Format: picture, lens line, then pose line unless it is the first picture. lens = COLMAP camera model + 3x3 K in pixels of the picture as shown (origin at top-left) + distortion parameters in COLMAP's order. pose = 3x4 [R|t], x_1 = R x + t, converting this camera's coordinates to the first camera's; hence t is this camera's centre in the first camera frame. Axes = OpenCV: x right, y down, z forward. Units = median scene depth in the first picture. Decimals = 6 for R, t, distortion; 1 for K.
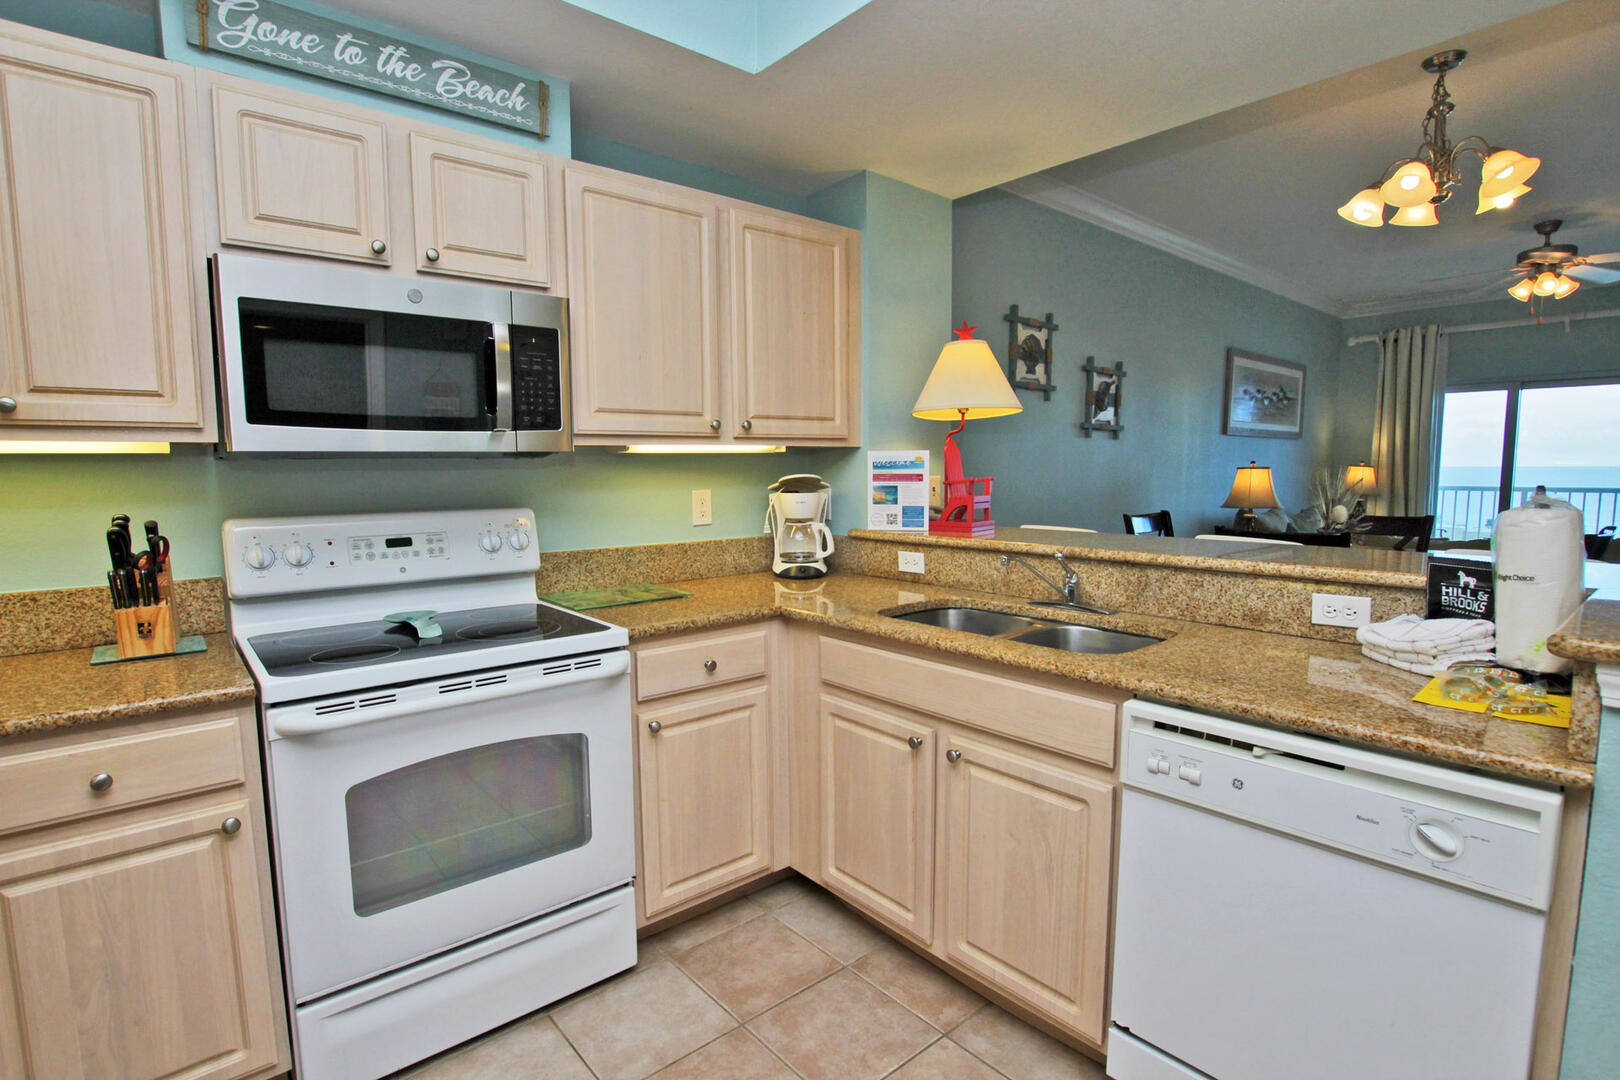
lens RADIAL K [[785.6, 0, 810.0], [0, 785.6, 540.0], [0, 0, 1]] dist [-0.024471, -0.000124]
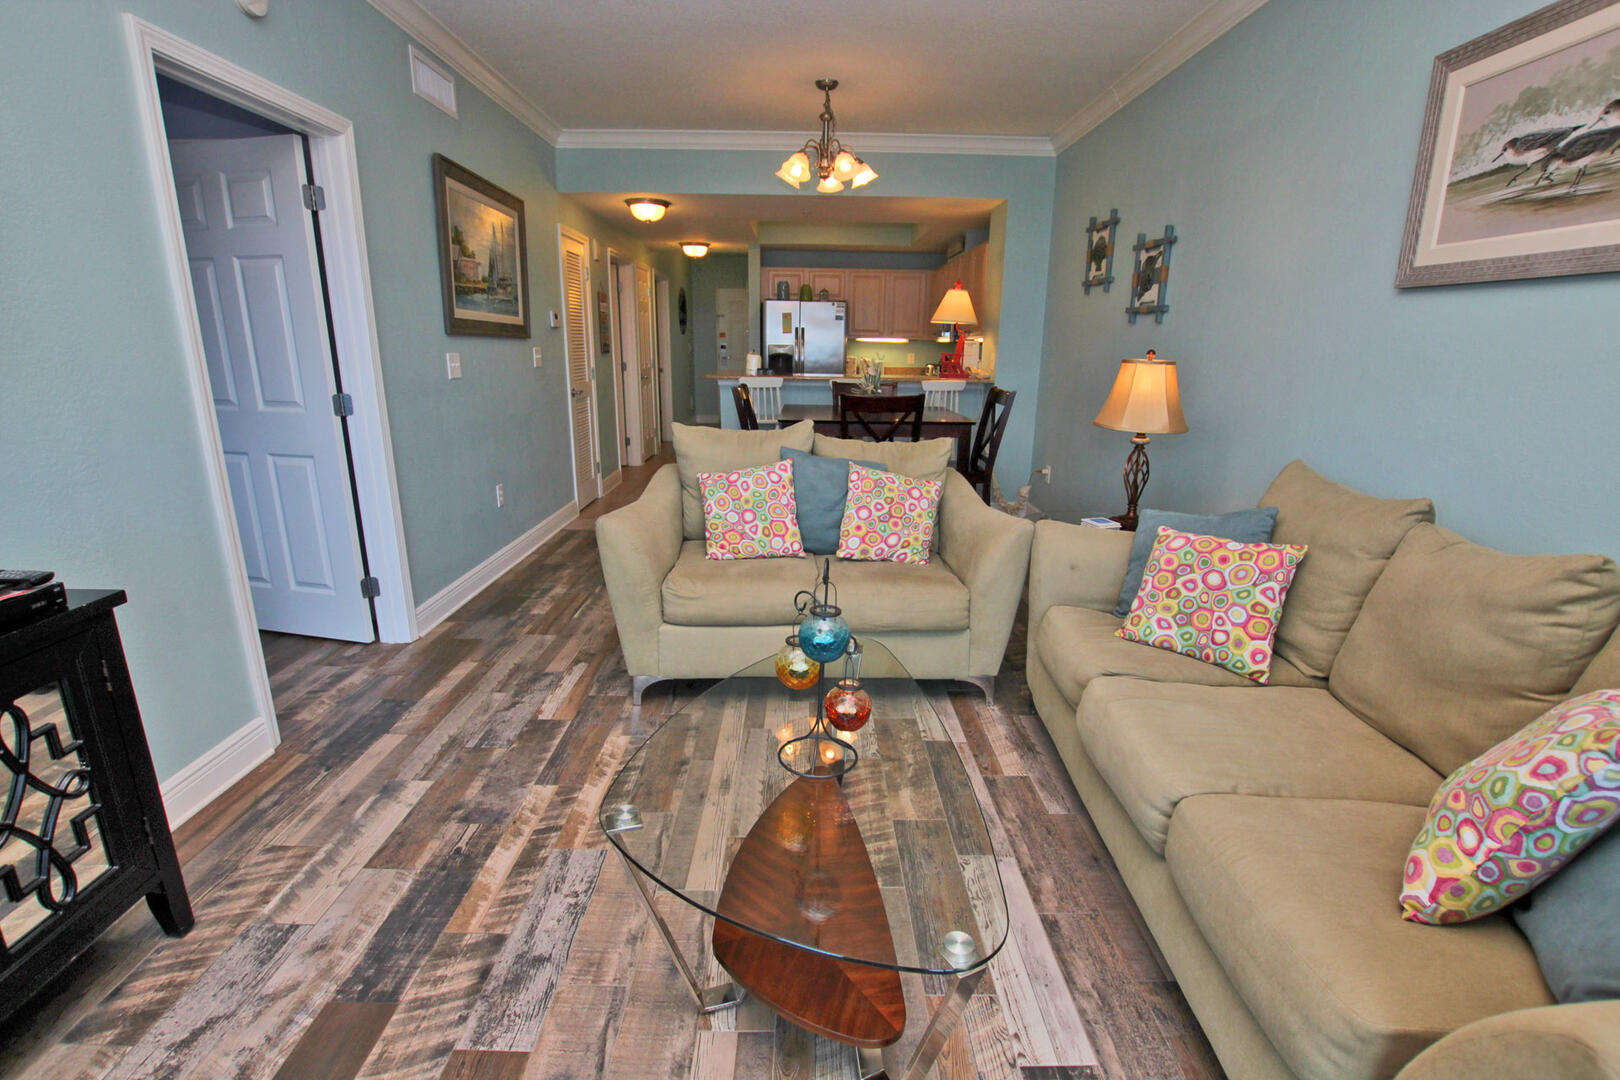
lens RADIAL K [[749.2, 0, 809.3], [0, 749.2, 551.1], [0, 0, 1]] dist [-0.039804, 0.006943]
pose [[-0.642562, 0.203843, -0.738621, 1.342565], [-0.082248, 0.940046, 0.330983, -0.137338], [0.761806, 0.273427, -0.587272, 1.319694]]
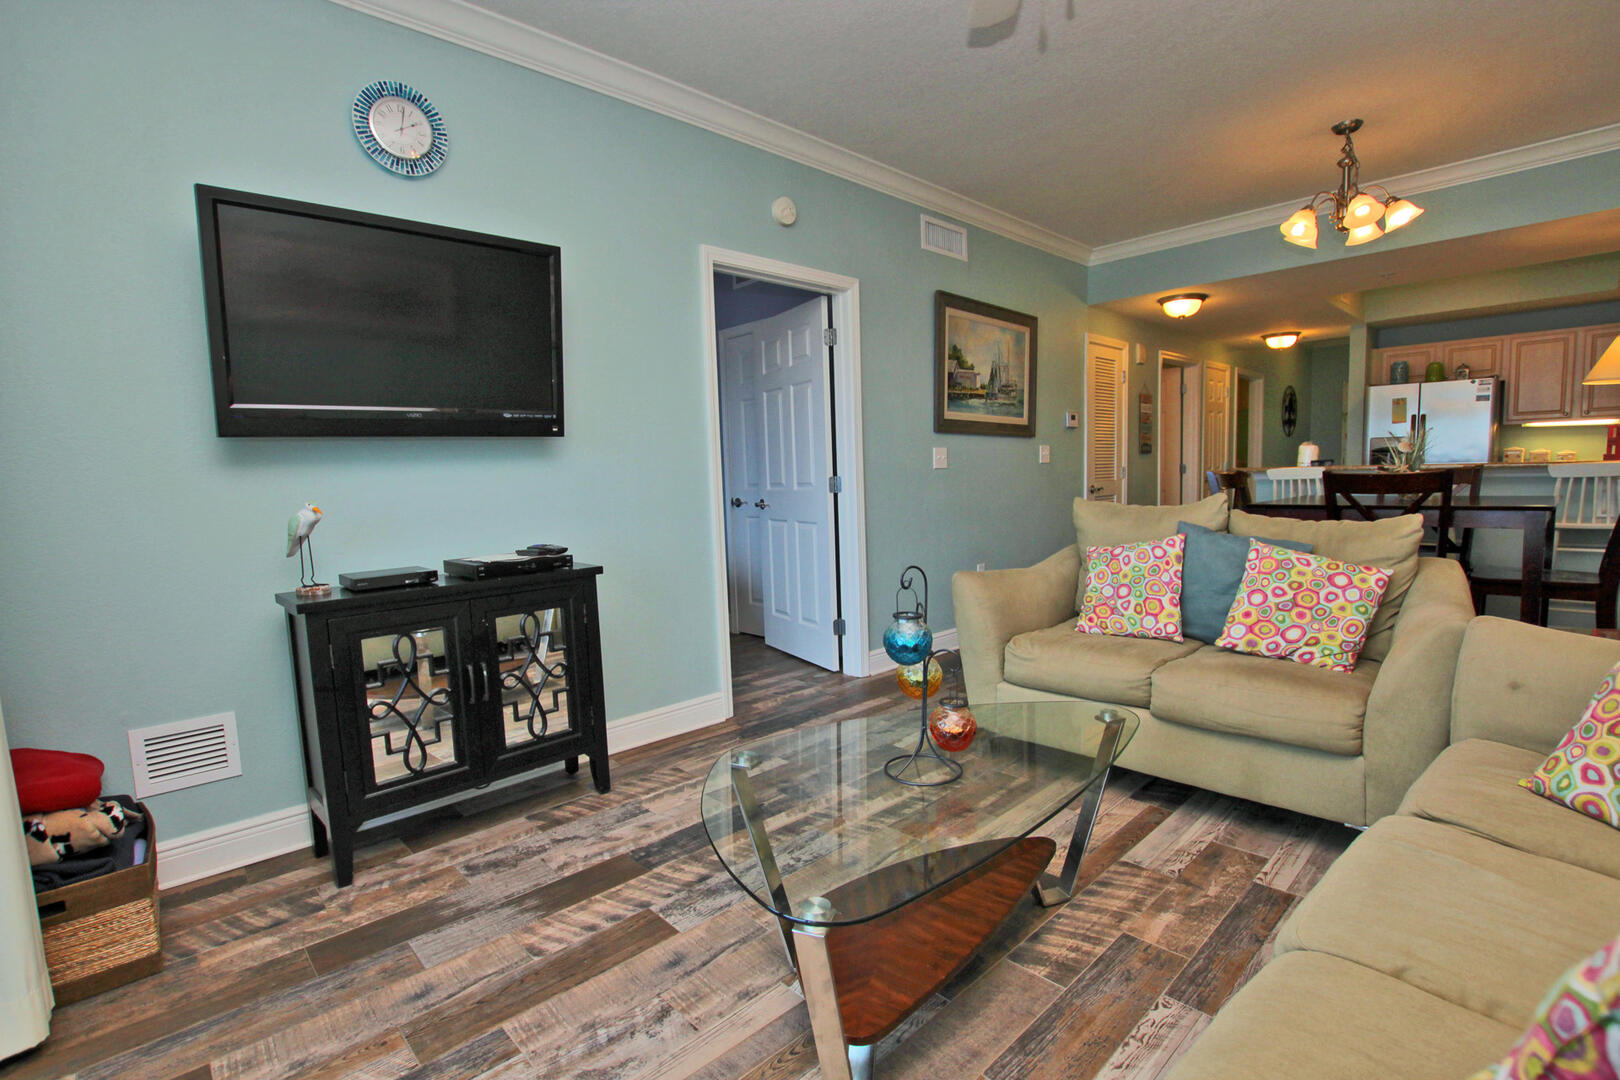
lens RADIAL K [[749.2, 0, 809.3], [0, 749.2, 551.1], [0, 0, 1]] dist [-0.039804, 0.006943]
pose [[-0.997834, 0.044427, -0.048505, 1.167316], [0.034016, 0.979700, 0.197562, -0.105874], [0.056298, 0.195484, -0.979090, 1.469274]]
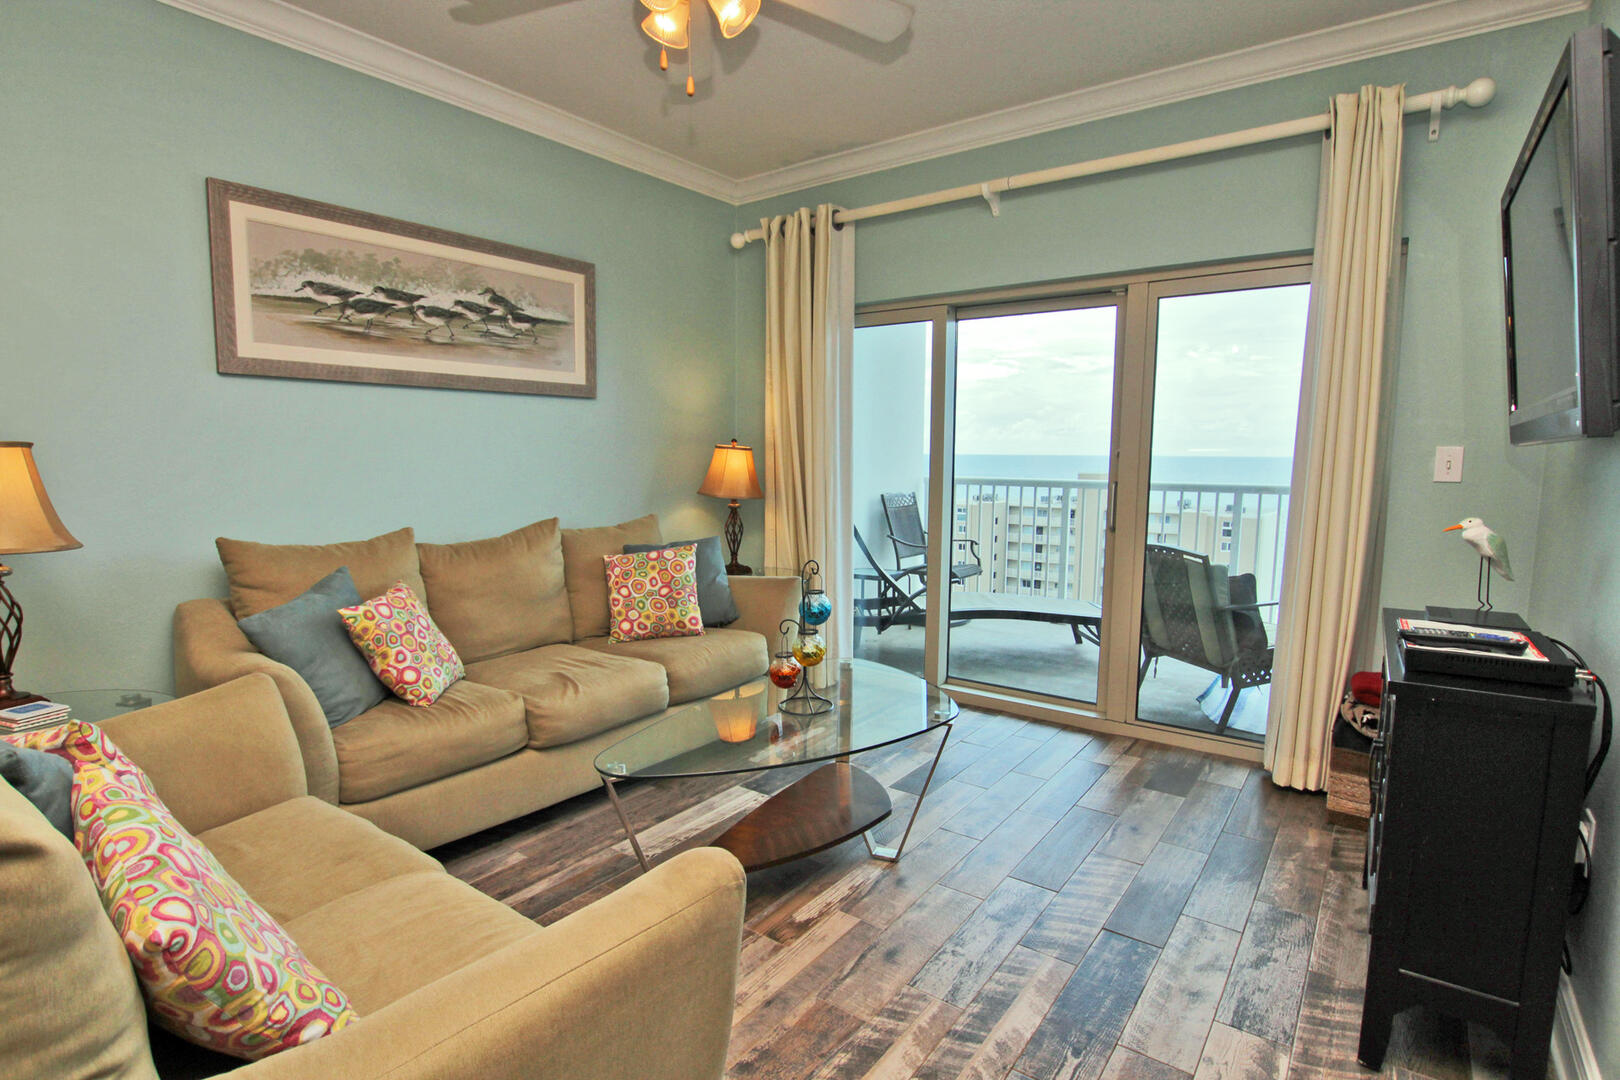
lens RADIAL K [[805.1, 0, 807.3], [0, 805.1, 547.1], [0, 0, 1]] dist [-0.028272, 0.002700]
pose [[0.974308, -0.015981, 0.224651, 0.978965], [0.011313, 0.999693, 0.022054, -0.051651], [-0.224934, -0.018946, 0.974190, 0.607599]]
